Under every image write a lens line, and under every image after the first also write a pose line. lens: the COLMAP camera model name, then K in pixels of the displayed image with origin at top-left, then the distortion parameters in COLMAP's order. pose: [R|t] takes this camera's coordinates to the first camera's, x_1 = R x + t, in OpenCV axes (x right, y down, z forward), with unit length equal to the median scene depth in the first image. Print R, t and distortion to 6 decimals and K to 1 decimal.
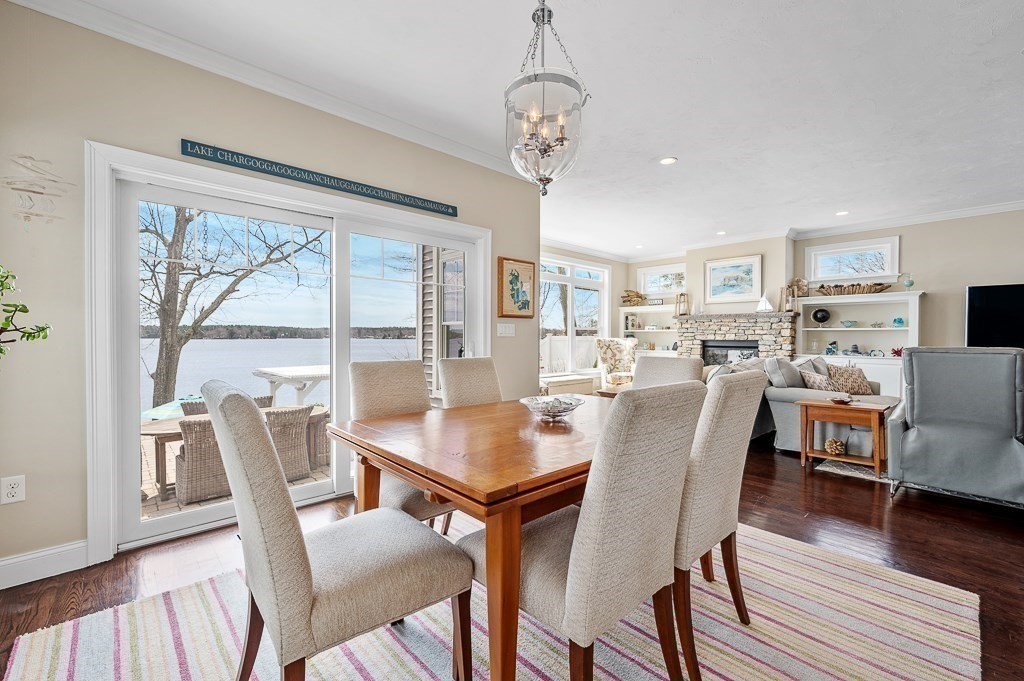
lens RADIAL K [[438.7, 0, 510.4], [0, 438.7, 335.3], [0, 0, 1]] dist [0.008649, -0.001208]
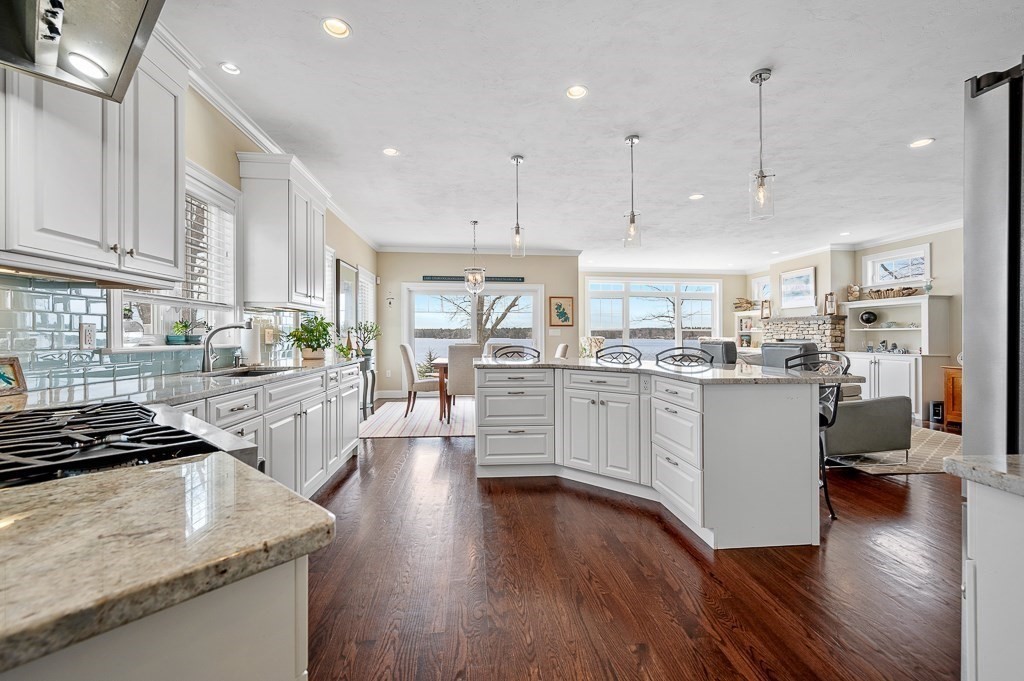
lens RADIAL K [[438.7, 0, 506.2], [0, 438.7, 331.2], [0, 0, 1]] dist [0.008649, -0.001208]
pose [[0.790770, -0.006914, -0.612074, 0.635717], [0.000383, 0.999942, -0.010801, 0.002161], [0.612113, 0.008307, 0.790727, -0.438973]]
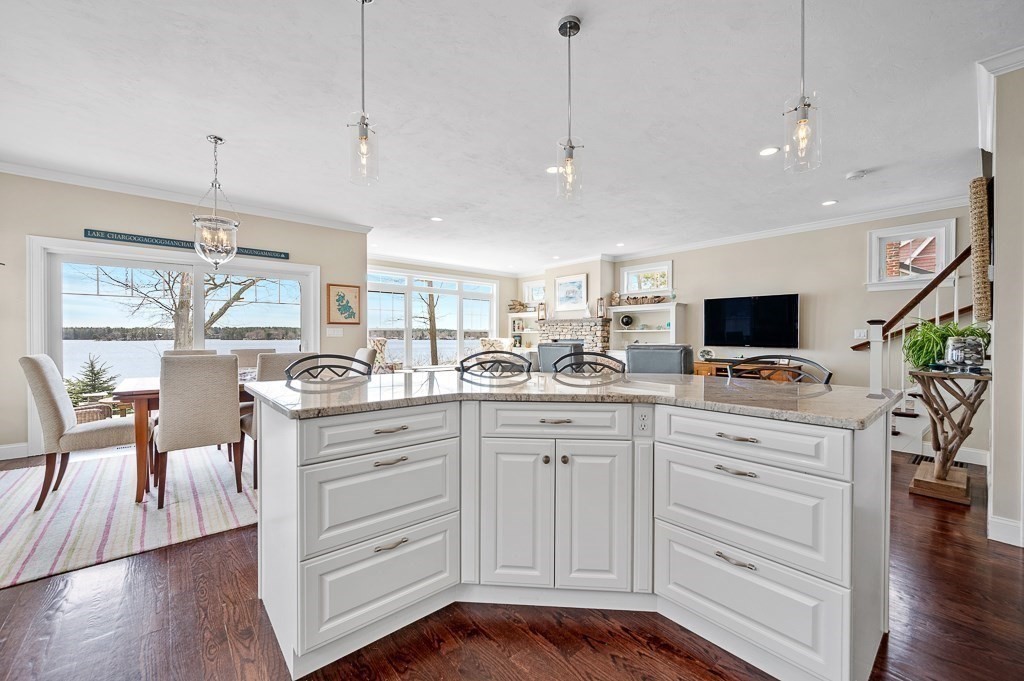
lens RADIAL K [[417.3, 0, 513.3], [0, 417.3, 336.0], [0, 0, 1]] dist [0.003337, 0.000422]
pose [[0.999276, -0.001493, -0.038015, 0.398442], [0.001489, 0.999999, -0.000125, 0.000799], [0.038016, 0.000068, 0.999277, -0.243042]]
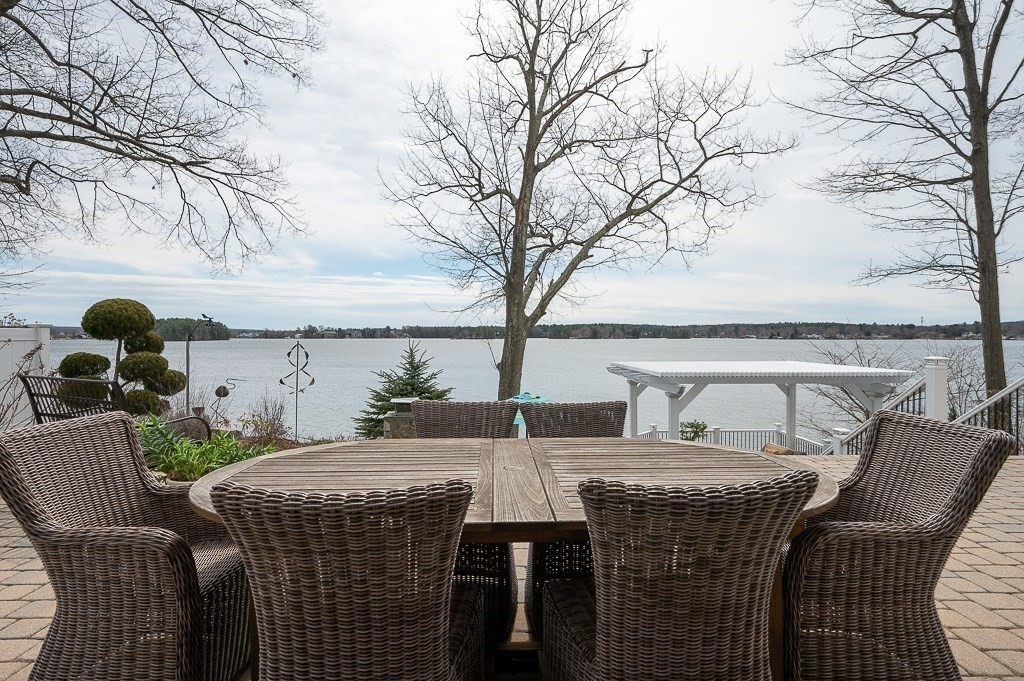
lens RADIAL K [[557.3, 0, 510.3], [0, 557.3, 353.1], [0, 0, 1]] dist [-0.012313, 0.004934]
pose [[0.754068, 0.019257, -0.656514, -0.306161], [0.001827, 0.999505, 0.031417, 0.081018], [0.656794, -0.024890, 0.753659, 0.580697]]
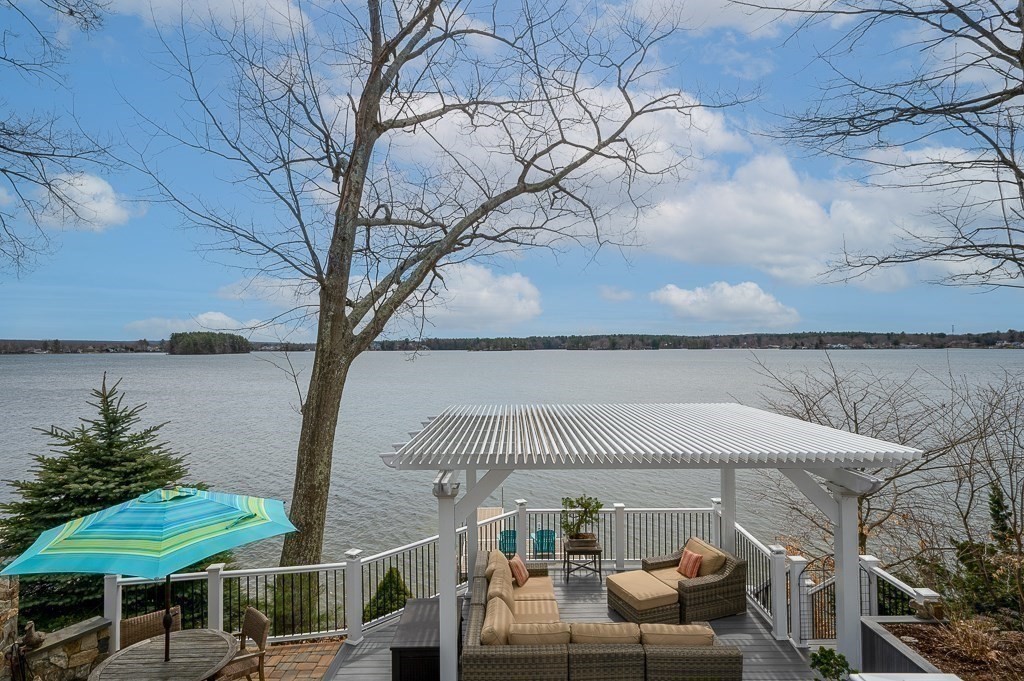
lens RADIAL K [[557.3, 0, 515.9], [0, 557.3, 349.9], [0, 0, 1]] dist [-0.012313, 0.004934]
pose [[0.733797, -0.002443, -0.679364, -0.360192], [0.008166, 0.999953, 0.005224, 0.037432], [0.679319, -0.009381, 0.733783, 1.538144]]
